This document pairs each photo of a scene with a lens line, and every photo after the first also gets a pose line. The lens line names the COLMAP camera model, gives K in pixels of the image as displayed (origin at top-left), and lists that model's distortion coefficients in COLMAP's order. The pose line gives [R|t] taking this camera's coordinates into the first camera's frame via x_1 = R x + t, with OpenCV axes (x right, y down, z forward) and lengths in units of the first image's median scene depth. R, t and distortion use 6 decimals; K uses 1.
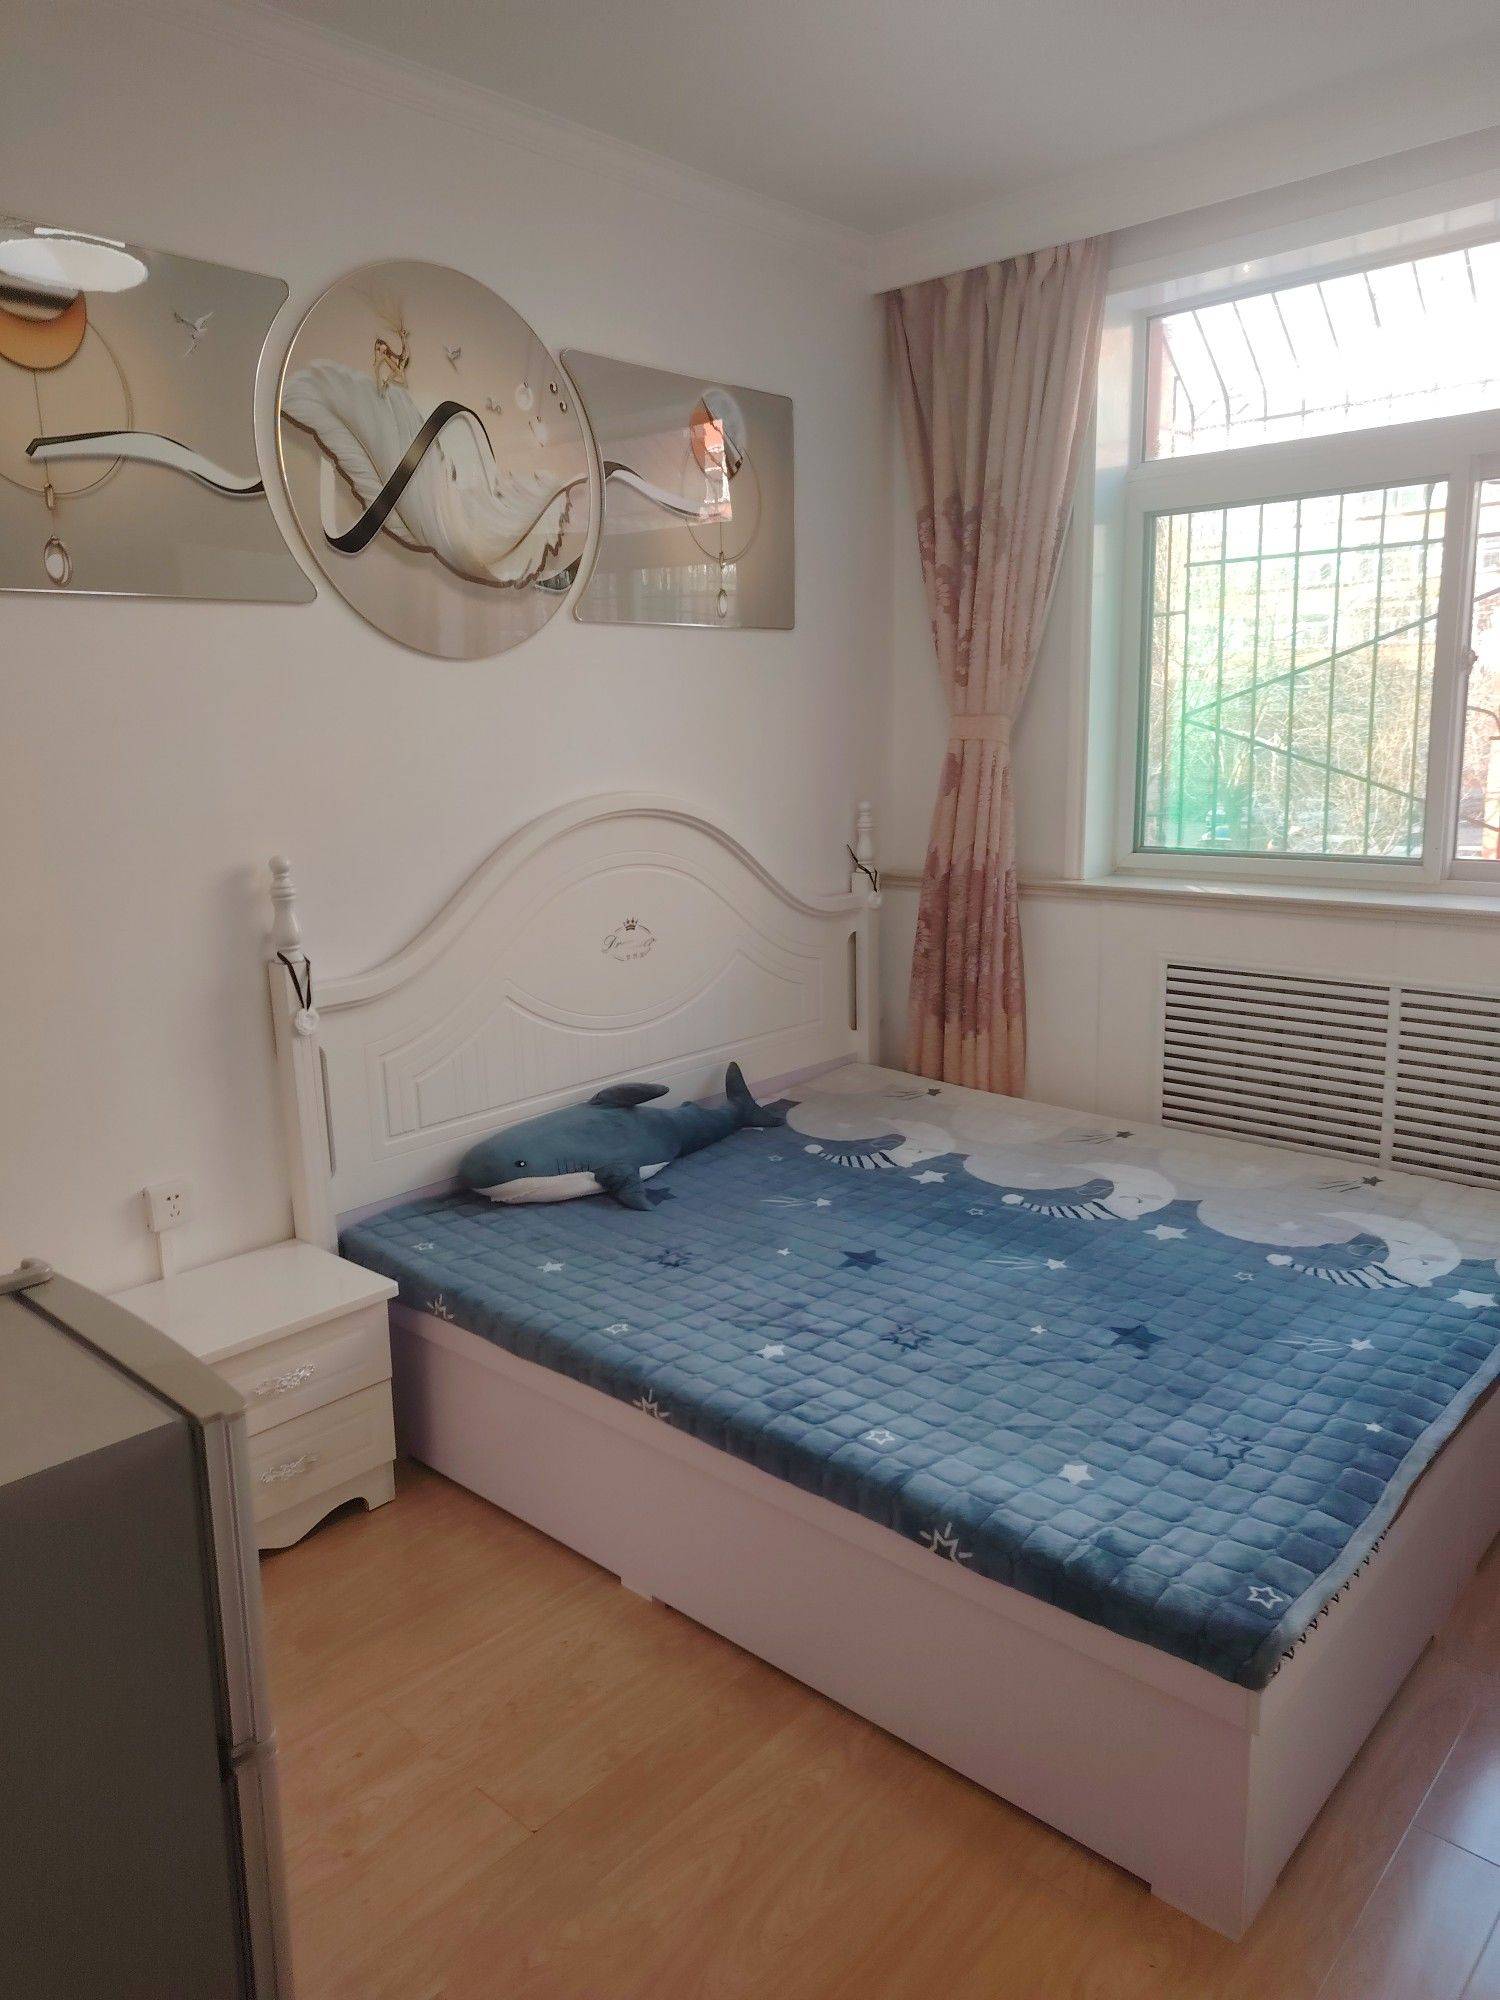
lens RADIAL K [[1389.1, 0, 749.0], [0, 1389.1, 983.0], [0, 0, 1]] dist [0.022537, -0.026982]
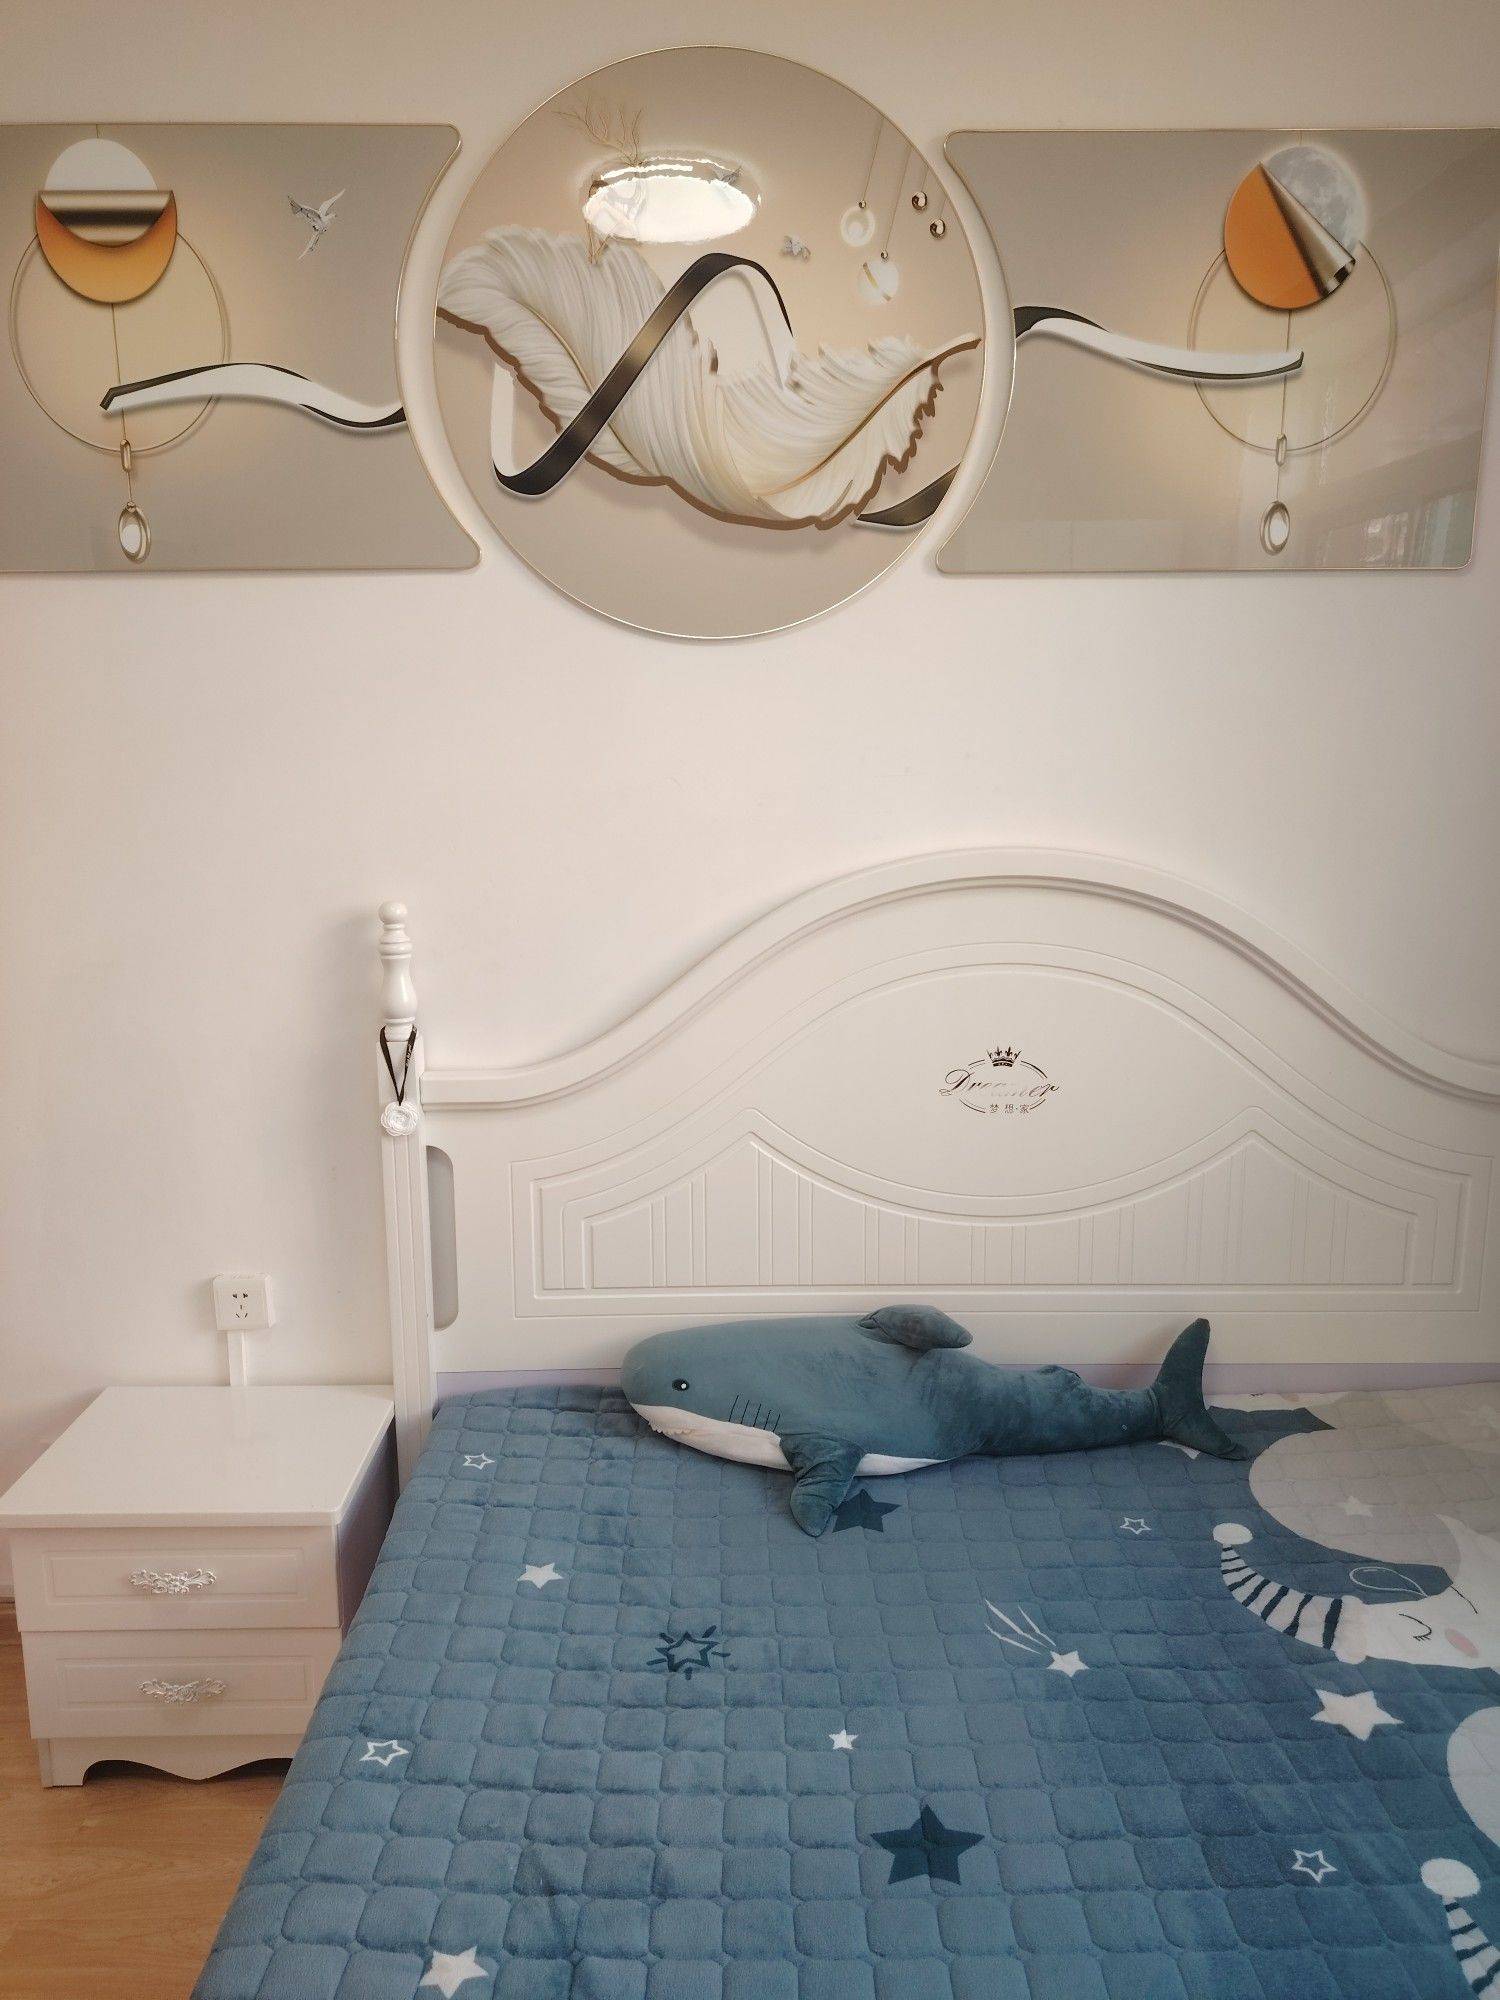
lens RADIAL K [[1389.1, 0, 749.0], [0, 1389.1, 983.0], [0, 0, 1]] dist [0.022537, -0.026982]
pose [[0.680088, 0.147072, -0.718227, 0.336949], [-0.149864, 0.986874, 0.060178, -0.116489], [0.717649, 0.066710, 0.693202, 0.583356]]
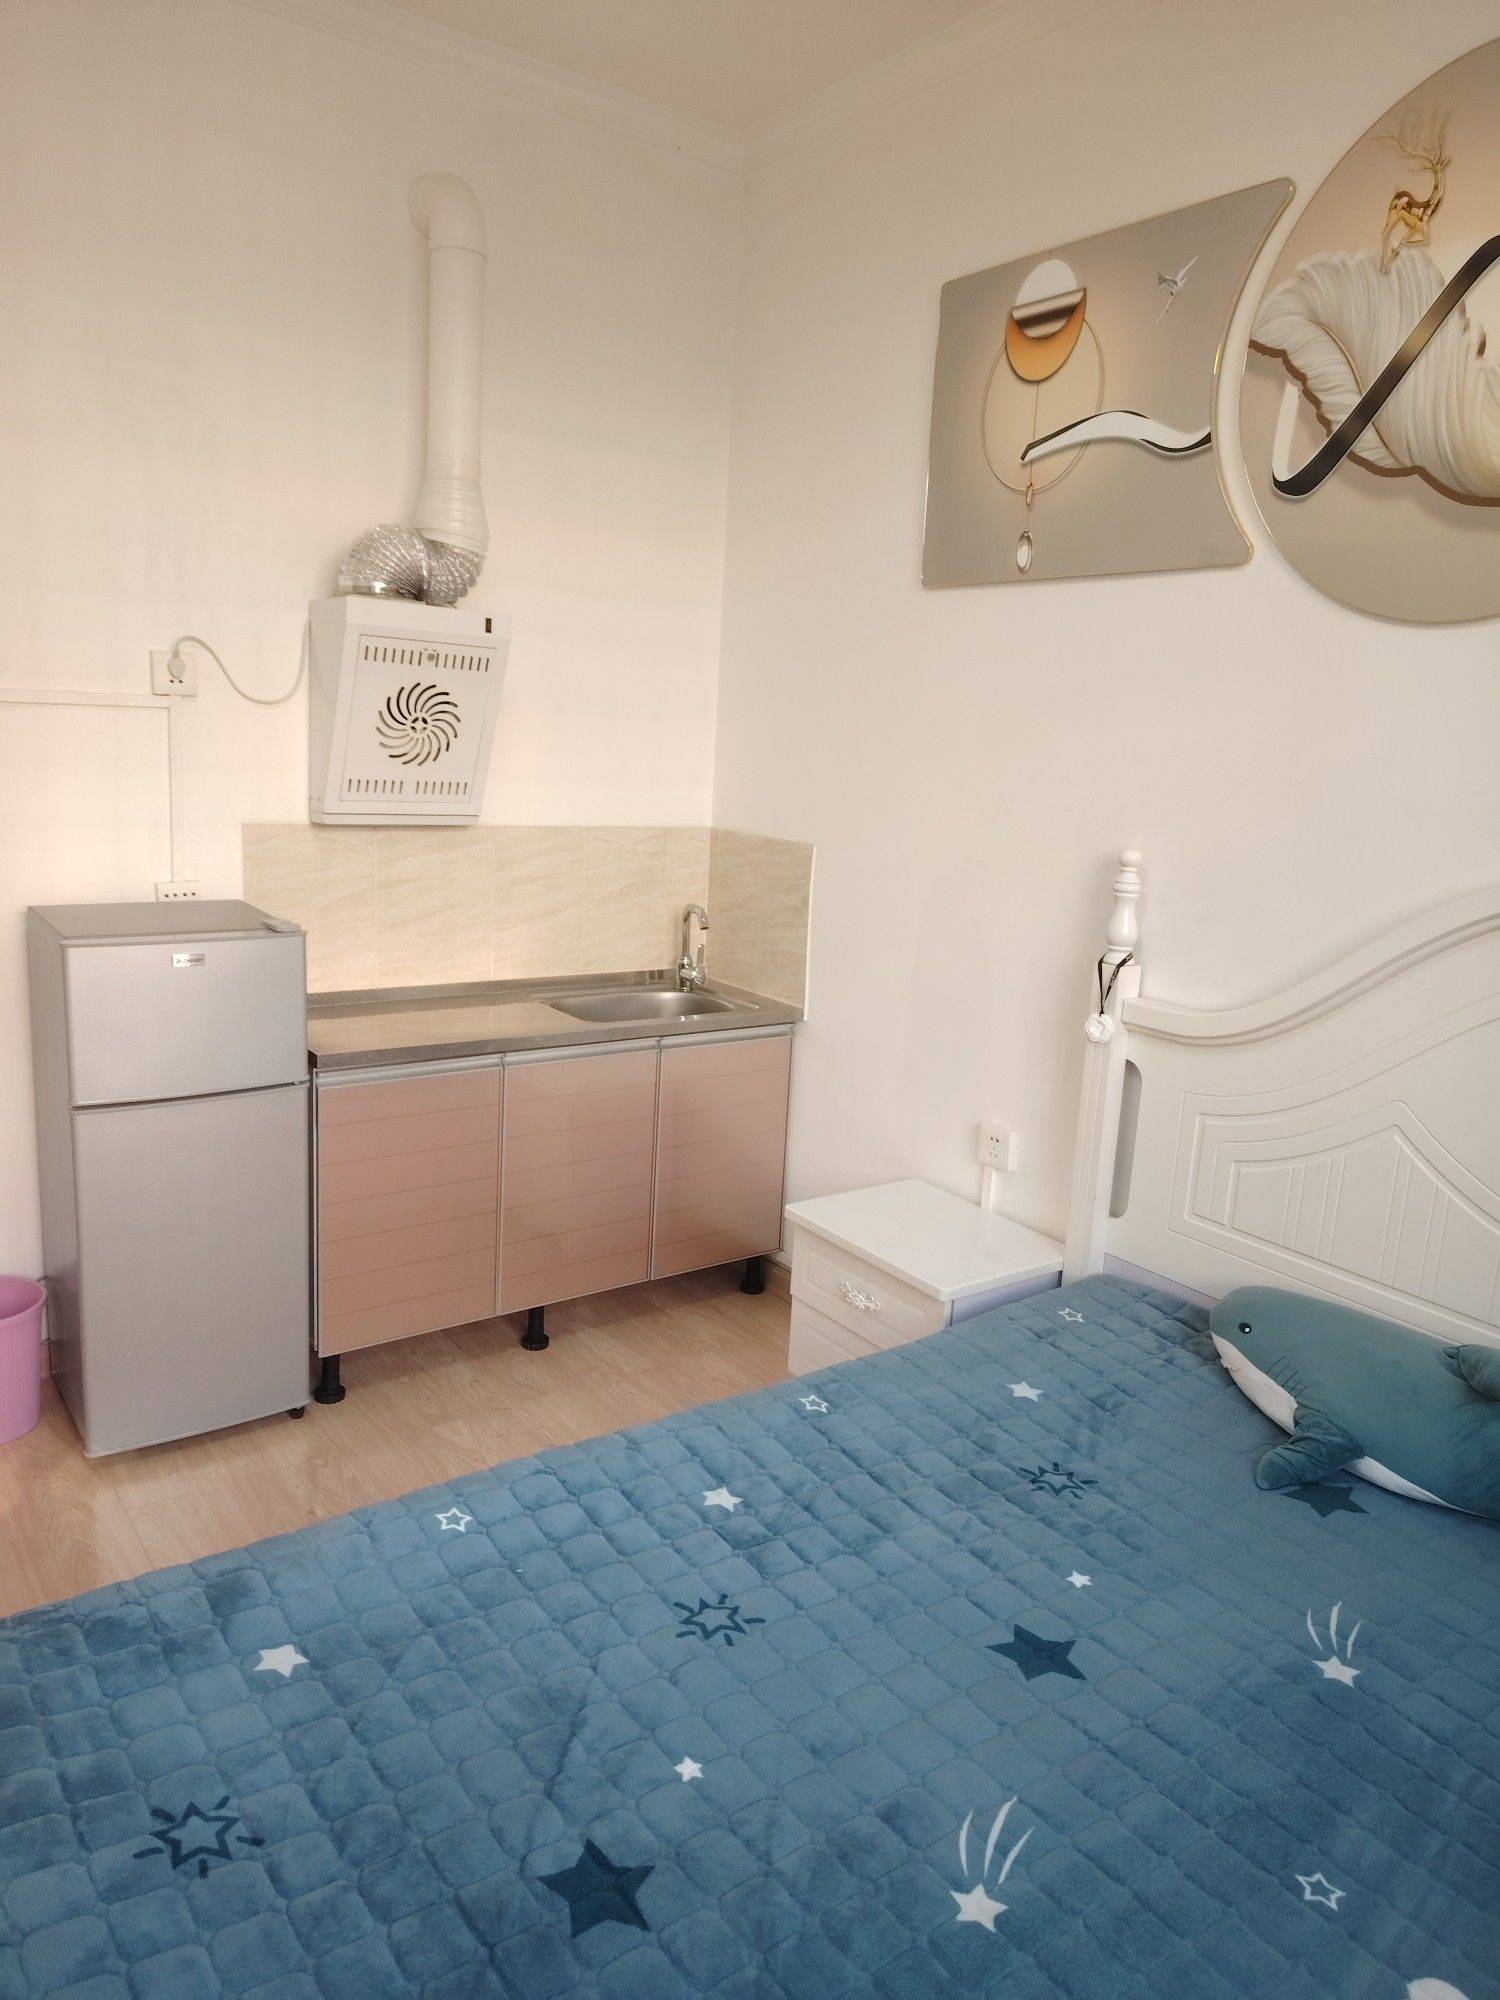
lens RADIAL K [[1372.6, 0, 755.5], [0, 1372.6, 993.6], [0, 0, 1]] dist [0.004272, -0.004445]
pose [[-0.203296, 0.204185, -0.957590, 0.571220], [-0.237207, 0.938608, 0.250496, -0.161182], [0.949949, 0.278071, -0.142381, 0.875492]]
